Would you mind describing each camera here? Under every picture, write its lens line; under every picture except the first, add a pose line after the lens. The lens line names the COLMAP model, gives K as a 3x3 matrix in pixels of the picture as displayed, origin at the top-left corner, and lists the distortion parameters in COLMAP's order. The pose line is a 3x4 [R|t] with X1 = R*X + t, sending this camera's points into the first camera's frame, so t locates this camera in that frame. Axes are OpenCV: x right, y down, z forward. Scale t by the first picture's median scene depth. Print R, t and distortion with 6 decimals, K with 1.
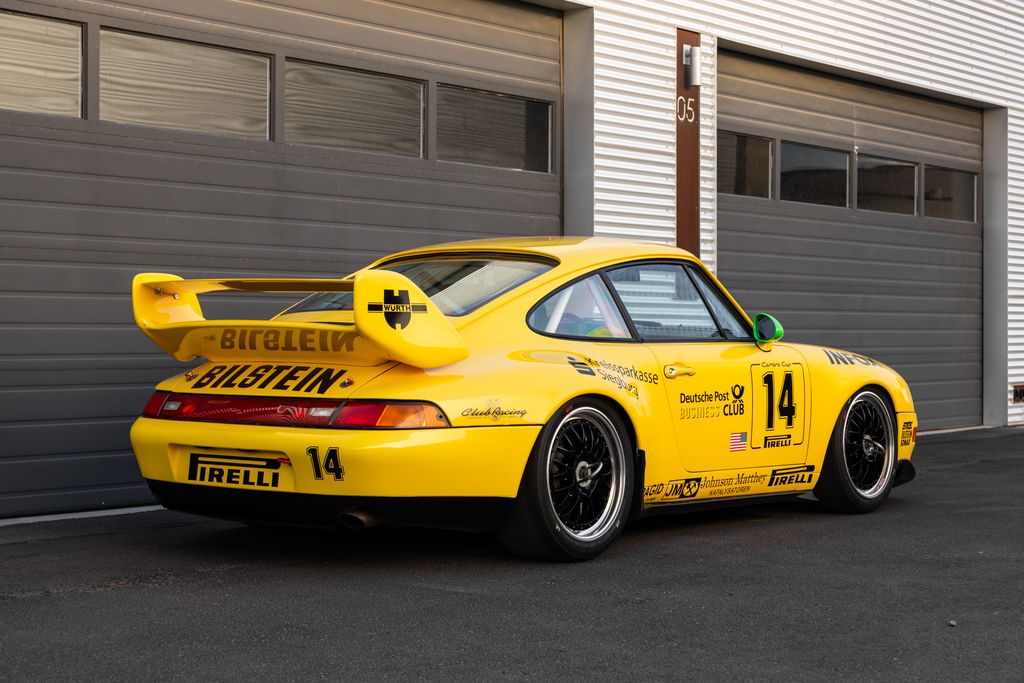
lens RADIAL K [[1906.3, 0, 512.0], [0, 1906.3, 341.5], [0, 0, 1]] dist [0.003732, 0.028610]
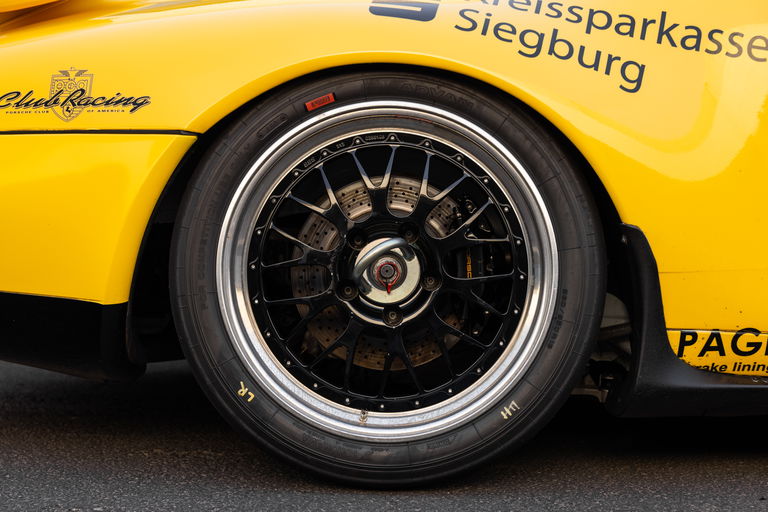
lens RADIAL K [[1429.7, 0, 384.0], [0, 1429.7, 256.0], [0, 0, 1]] dist [0.003732, 0.028610]
pose [[0.601607, 0.026059, -0.798367, 0.244430], [-0.024557, 0.999599, 0.014123, 0.055569], [0.798414, 0.011109, 0.602006, 0.731468]]
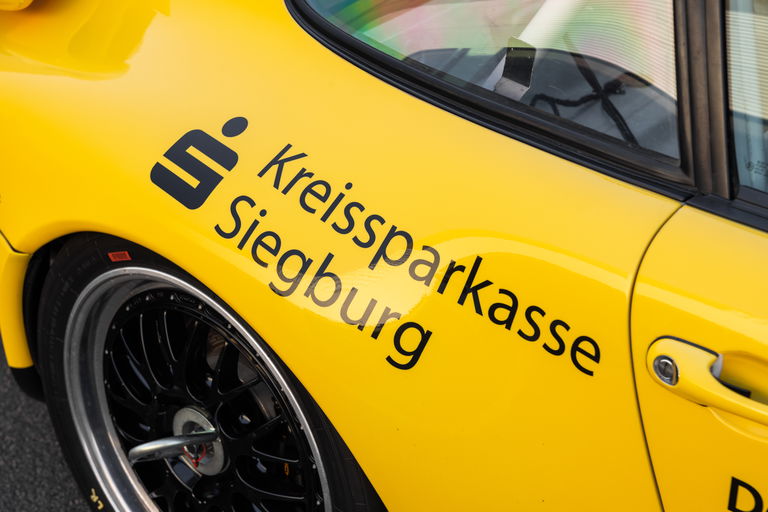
lens RADIAL K [[1429.7, 0, 384.0], [0, 1429.7, 256.0], [0, 0, 1]] dist [0.003732, 0.028610]
pose [[-0.040346, 0.500020, -0.865074, 0.218758], [0.017265, 0.865998, 0.499749, -0.080270], [0.999037, 0.005228, -0.043572, 0.931580]]
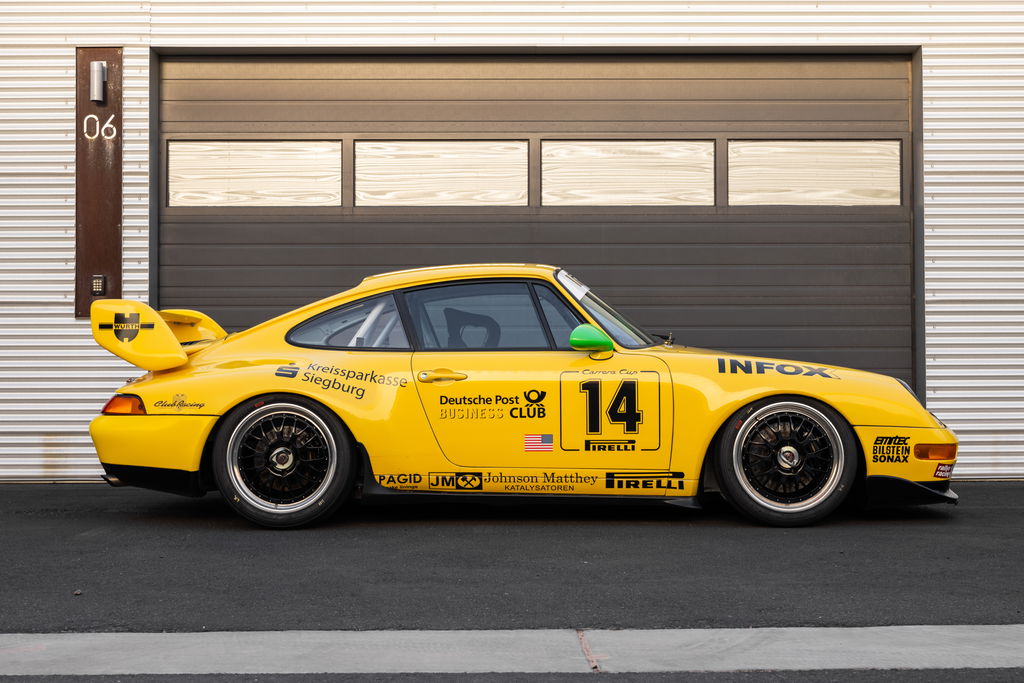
lens RADIAL K [[1379.5, 0, 512.0], [0, 1379.5, 341.5], [0, 0, 1]] dist [-0.010900, -0.030278]
pose [[0.601875, -0.022984, -0.798260, 0.742979], [-0.001098, 0.999561, -0.029608, 0.018505], [0.798590, 0.018697, 0.601585, 0.520908]]
